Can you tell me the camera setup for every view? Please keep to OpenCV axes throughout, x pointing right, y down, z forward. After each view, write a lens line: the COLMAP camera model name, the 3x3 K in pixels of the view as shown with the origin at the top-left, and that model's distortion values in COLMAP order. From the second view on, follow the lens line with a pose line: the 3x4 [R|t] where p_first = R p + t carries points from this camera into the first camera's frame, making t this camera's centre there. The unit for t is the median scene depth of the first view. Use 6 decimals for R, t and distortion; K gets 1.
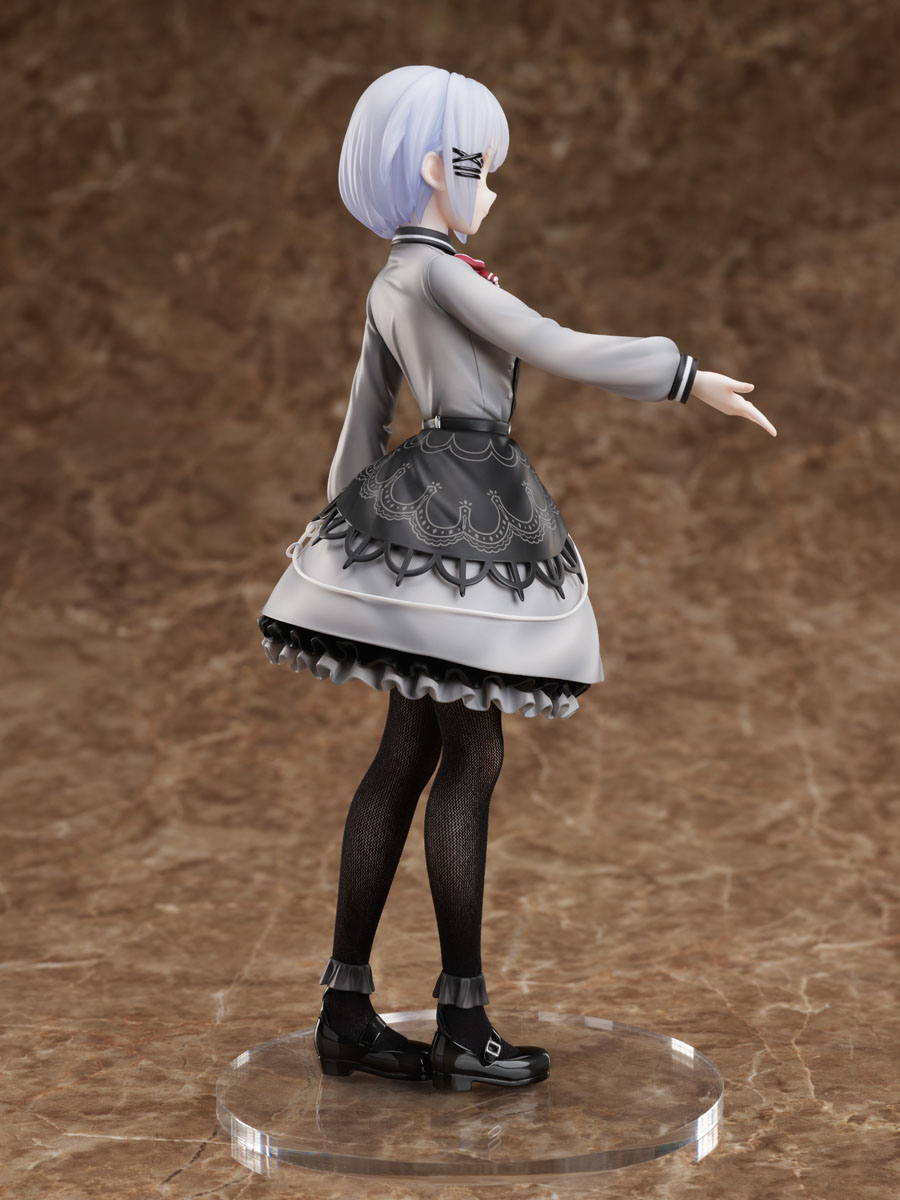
lens RADIAL K [[4027.5, 0, 446.4], [0, 4027.5, 601.9], [0, 0, 1]] dist [0.101138, -1.796761]
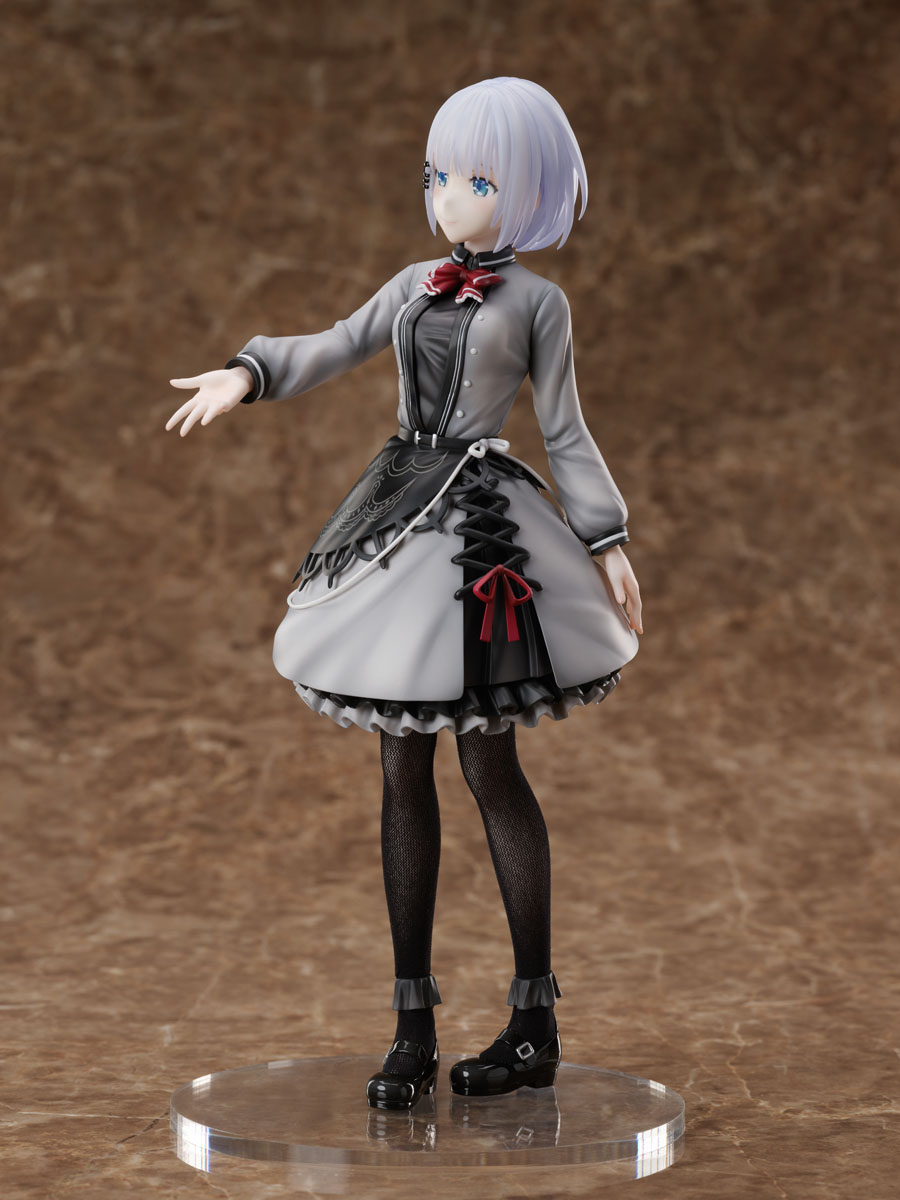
lens RADIAL K [[4015.8, 0, 453.9], [0, 4015.8, 499.4], [0, 0, 1]] dist [0.054692, -1.146718]
pose [[0.999459, 0.018343, 0.027282, -0.010982], [-0.014407, 0.990323, -0.138030, 0.084206], [-0.029549, 0.137562, 0.990052, -0.023005]]
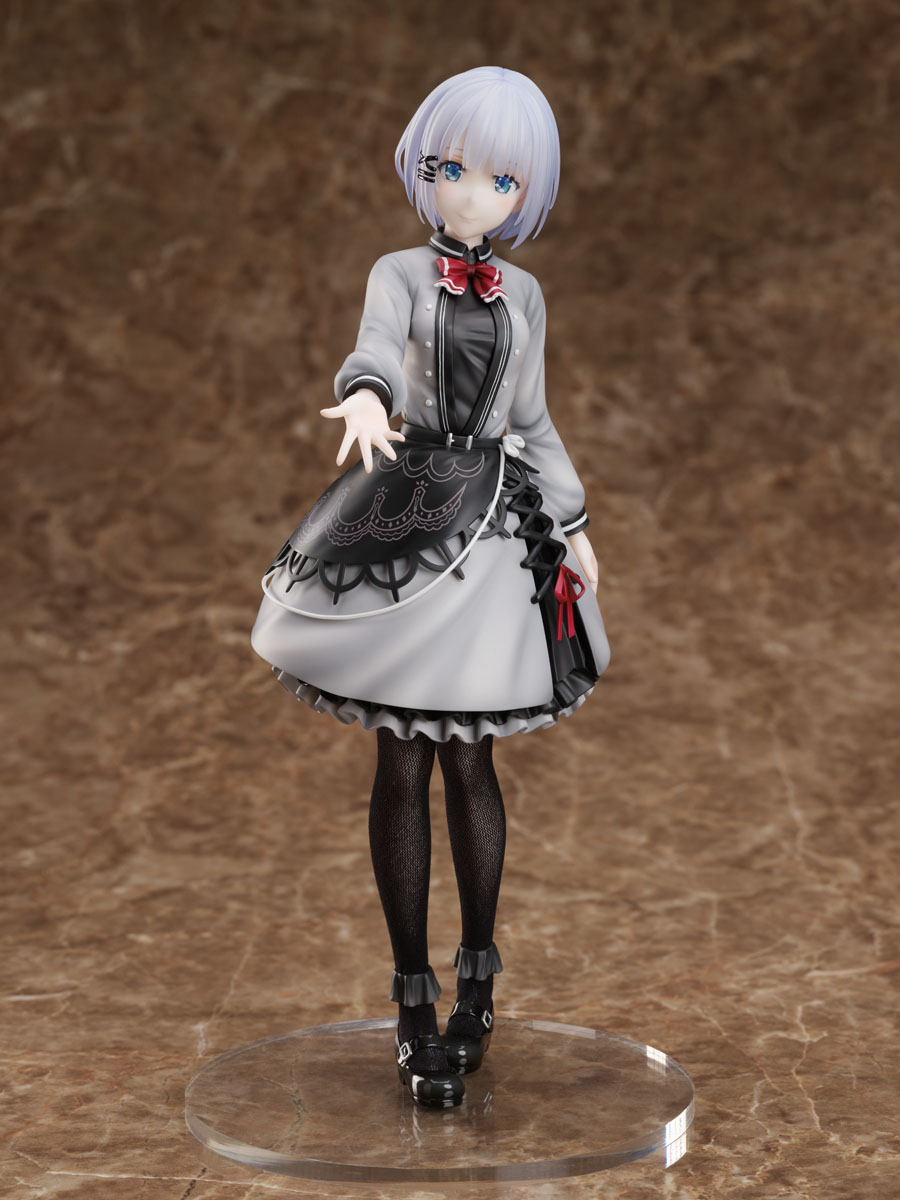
lens RADIAL K [[4018.4, 0, 453.3], [0, 4018.4, 598.7], [0, 0, 1]] dist [0.104806, -1.786164]
pose [[0.999695, -0.003894, 0.024377, -0.014845], [0.004106, 0.999954, -0.008630, 0.002366], [-0.024342, 0.008728, 0.999666, 0.023585]]
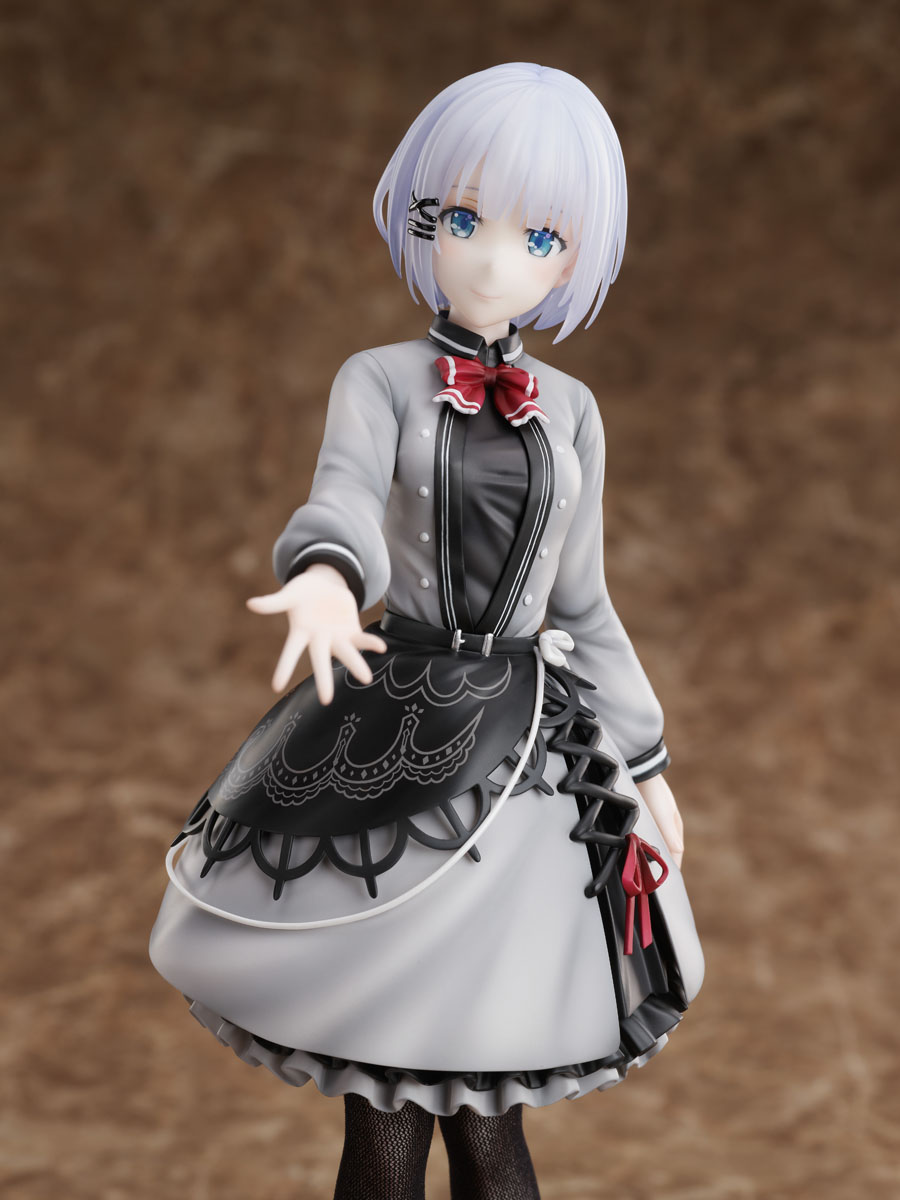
lens RADIAL K [[4018.4, 0, 453.3], [0, 4018.4, 598.7], [0, 0, 1]] dist [0.104806, -1.786164]
pose [[0.999940, -0.001688, 0.010846, 0.007149], [0.002066, 0.999387, -0.034948, -0.013868], [-0.010781, 0.034968, 0.999330, 0.228807]]
